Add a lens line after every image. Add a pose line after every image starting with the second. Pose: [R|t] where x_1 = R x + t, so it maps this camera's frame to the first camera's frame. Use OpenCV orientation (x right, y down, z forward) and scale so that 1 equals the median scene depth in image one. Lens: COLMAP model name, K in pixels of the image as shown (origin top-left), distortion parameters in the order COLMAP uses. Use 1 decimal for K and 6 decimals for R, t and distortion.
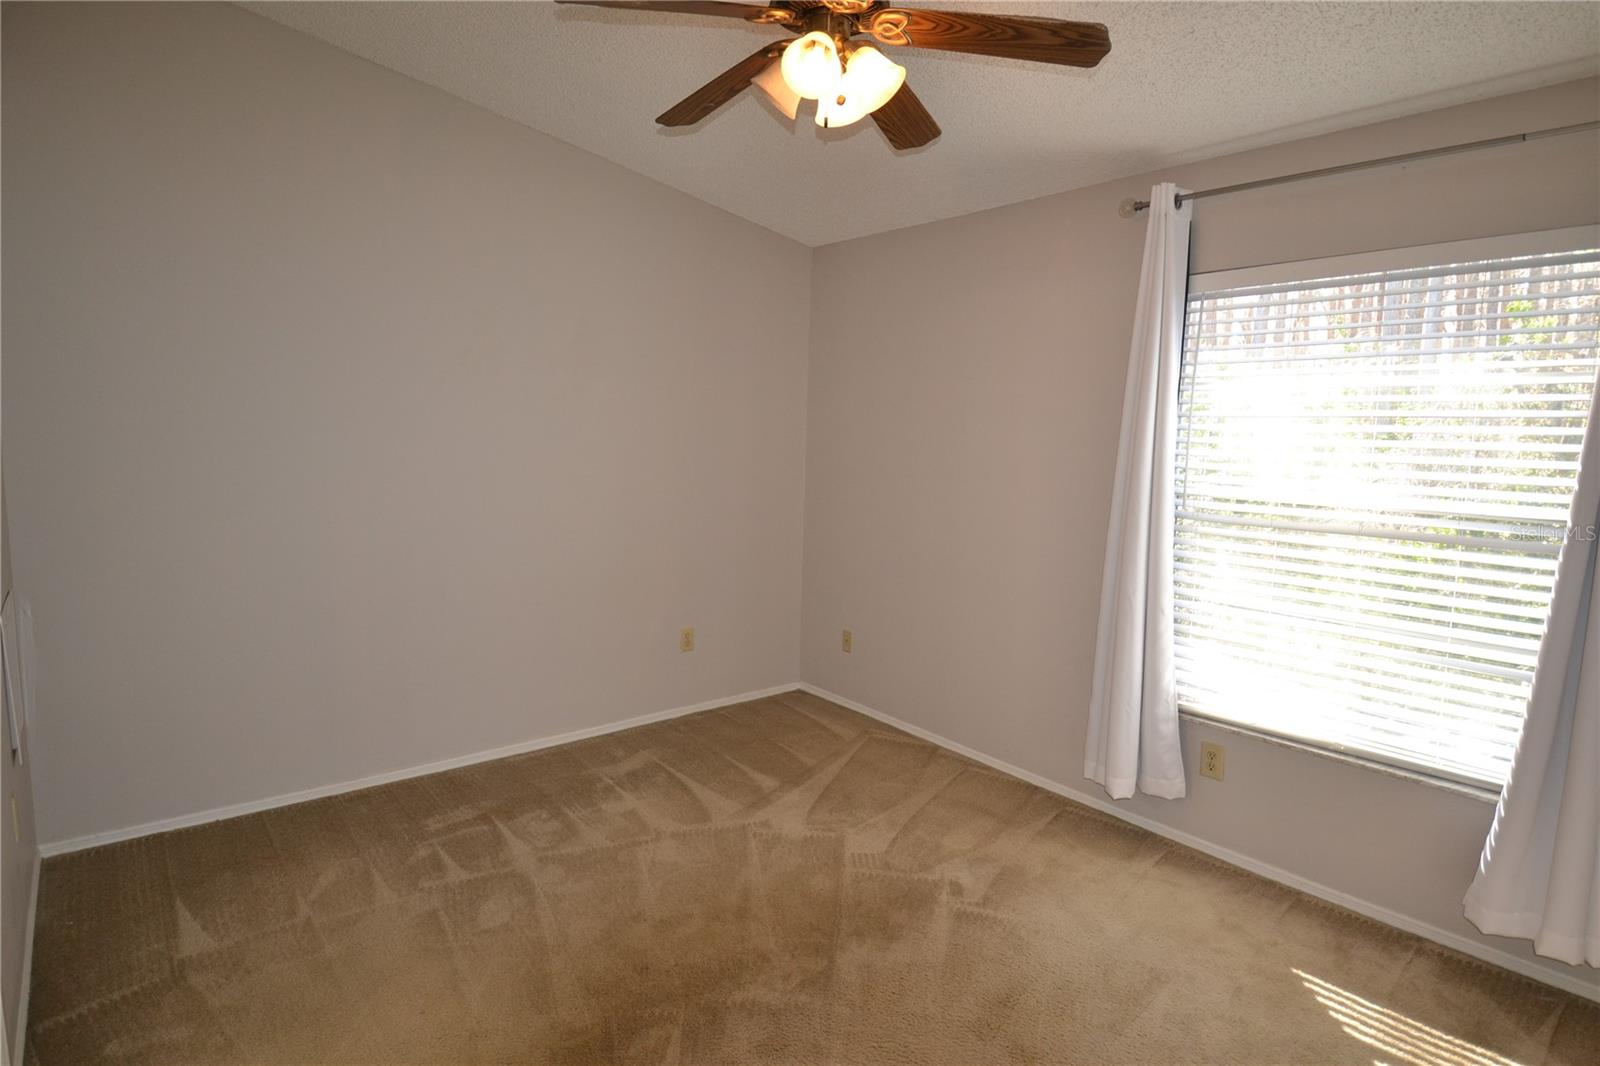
lens RADIAL K [[885.8, 0, 784.8], [0, 885.8, 530.8], [0, 0, 1]] dist [0.017691, -0.014595]
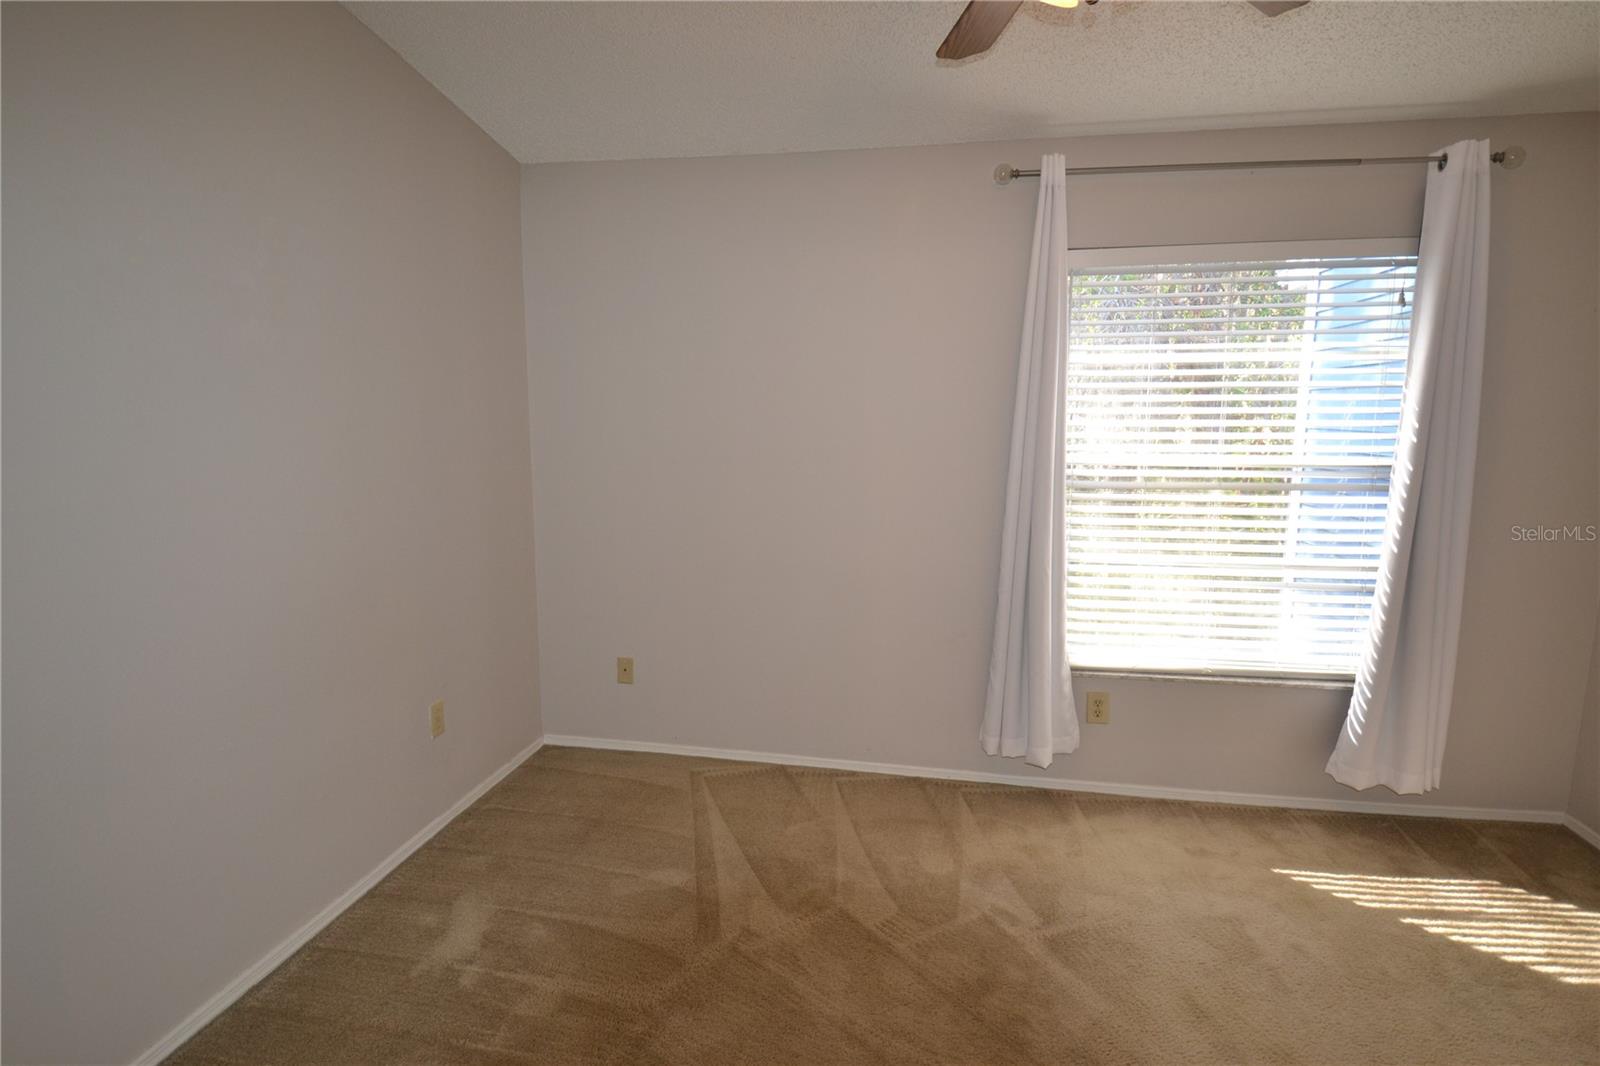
lens RADIAL K [[885.8, 0, 807.0], [0, 885.8, 532.5], [0, 0, 1]] dist [0.017691, -0.014595]
pose [[0.755492, -0.118413, 0.644368, -0.475904], [0.092789, 0.992956, 0.073681, -0.068379], [-0.648554, 0.004125, 0.761157, 0.423320]]
